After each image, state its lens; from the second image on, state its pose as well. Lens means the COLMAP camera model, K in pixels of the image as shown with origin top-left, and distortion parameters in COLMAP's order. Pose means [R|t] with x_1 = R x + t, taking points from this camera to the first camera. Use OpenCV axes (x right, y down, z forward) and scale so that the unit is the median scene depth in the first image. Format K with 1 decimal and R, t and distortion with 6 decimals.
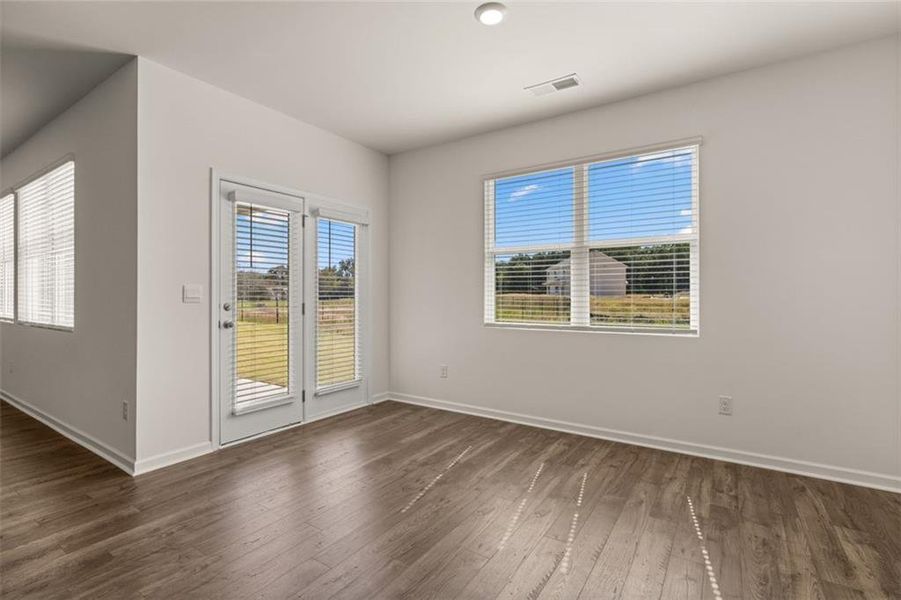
lens RADIAL K [[410.4, 0, 450.5], [0, 410.4, 300.0], [0, 0, 1]] dist [-0.008619, -0.000091]
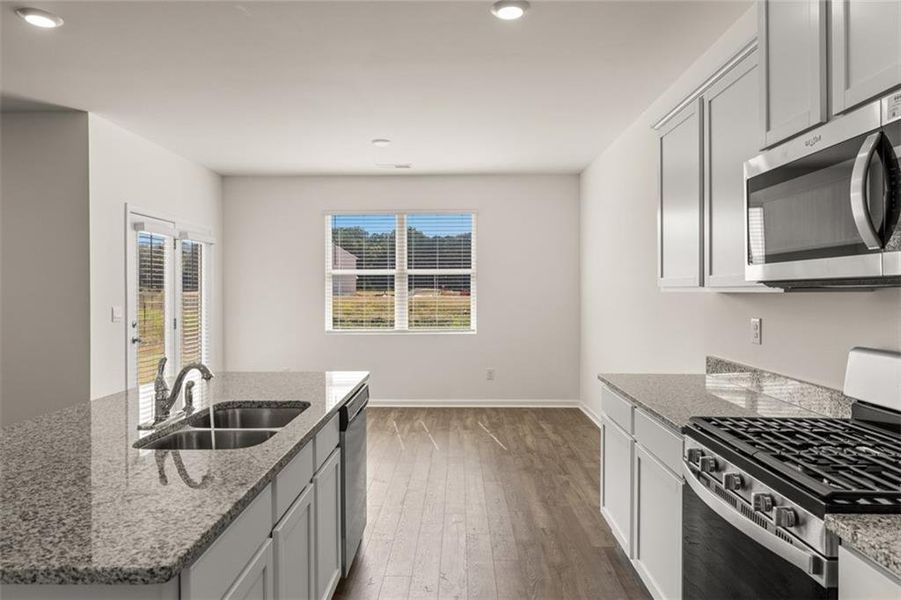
lens RADIAL K [[410.4, 0, 450.5], [0, 410.4, 300.0], [0, 0, 1]] dist [-0.008619, -0.000091]
pose [[0.860493, -0.000194, 0.509462, -0.366357], [0.007641, 0.999892, -0.012525, -0.028142], [-0.509405, 0.014670, 0.860402, -0.417876]]
